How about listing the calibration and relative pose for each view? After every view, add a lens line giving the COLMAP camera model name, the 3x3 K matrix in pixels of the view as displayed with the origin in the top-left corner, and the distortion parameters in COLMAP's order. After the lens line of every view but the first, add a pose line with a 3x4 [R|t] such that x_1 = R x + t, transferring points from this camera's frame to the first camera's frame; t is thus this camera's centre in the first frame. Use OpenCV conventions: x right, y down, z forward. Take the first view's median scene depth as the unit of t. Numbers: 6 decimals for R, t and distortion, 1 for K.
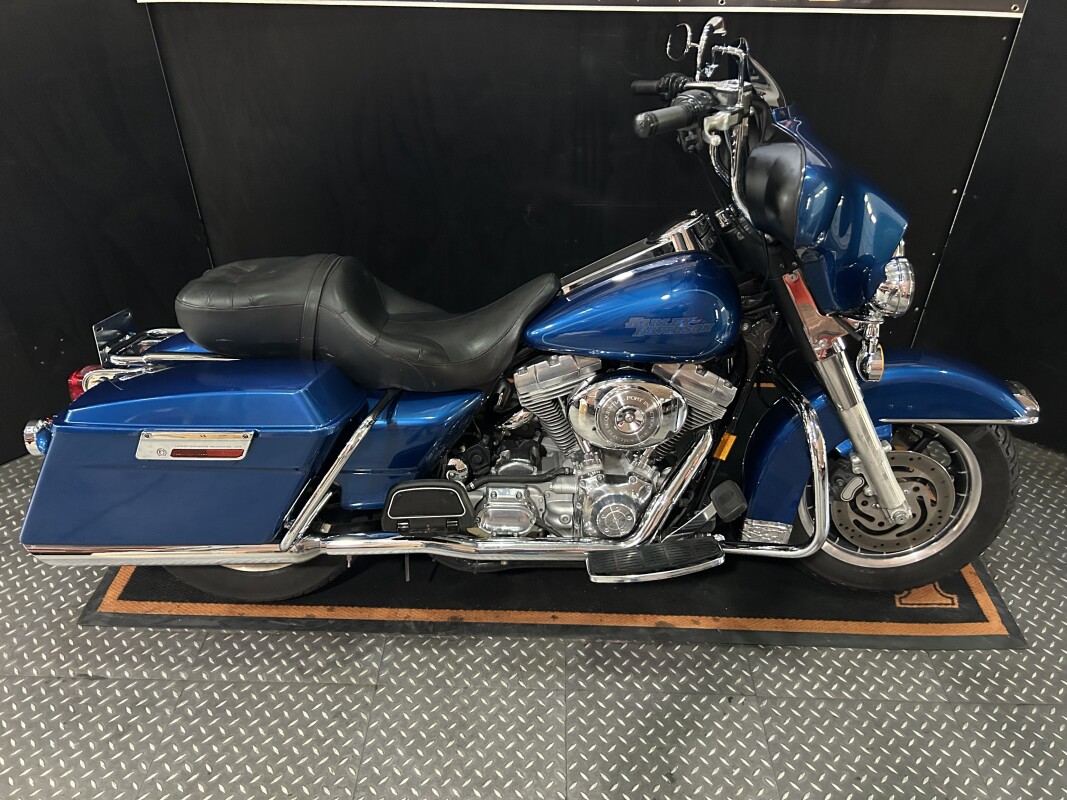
lens RADIAL K [[804.5, 0, 532.4], [0, 804.5, 405.8], [0, 0, 1]] dist [0.046422, -0.051026]
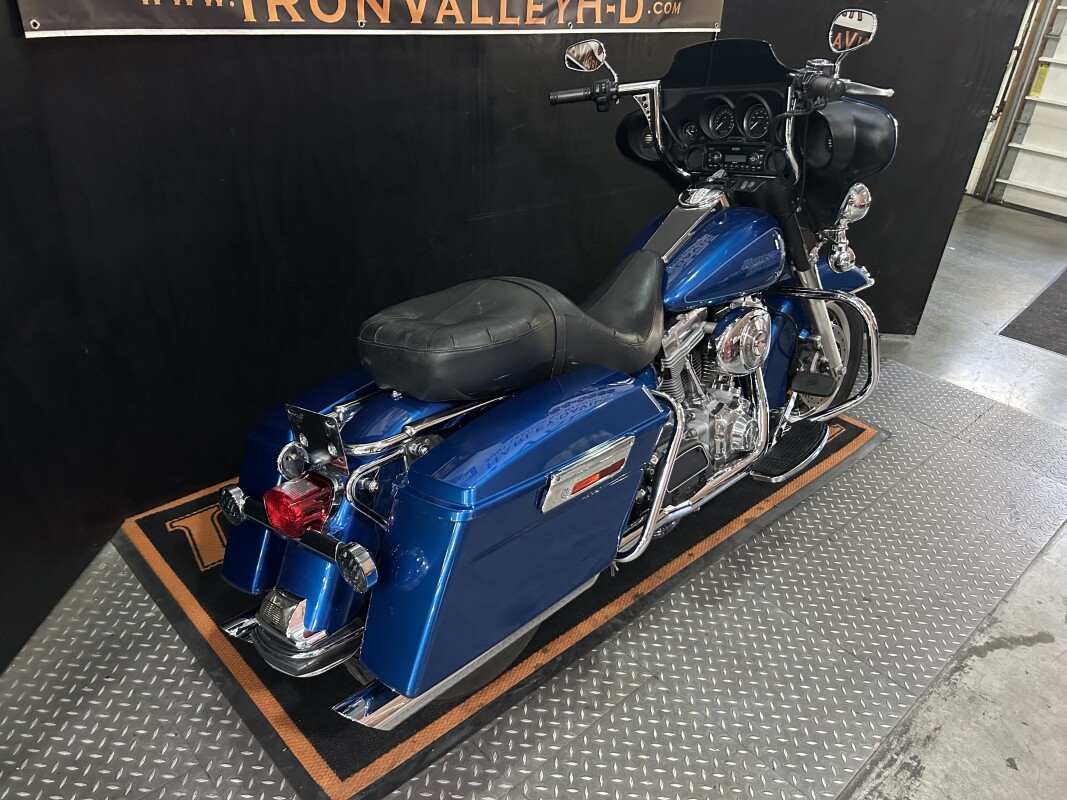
lens RADIAL K [[804.5, 0, 533.1], [0, 804.5, 399.3], [0, 0, 1]] dist [0.046422, -0.051026]
pose [[0.708868, -0.307467, 0.634800, -0.811250], [0.354064, 0.933497, 0.056766, -0.083039], [-0.610037, 0.184520, 0.770589, 0.248918]]
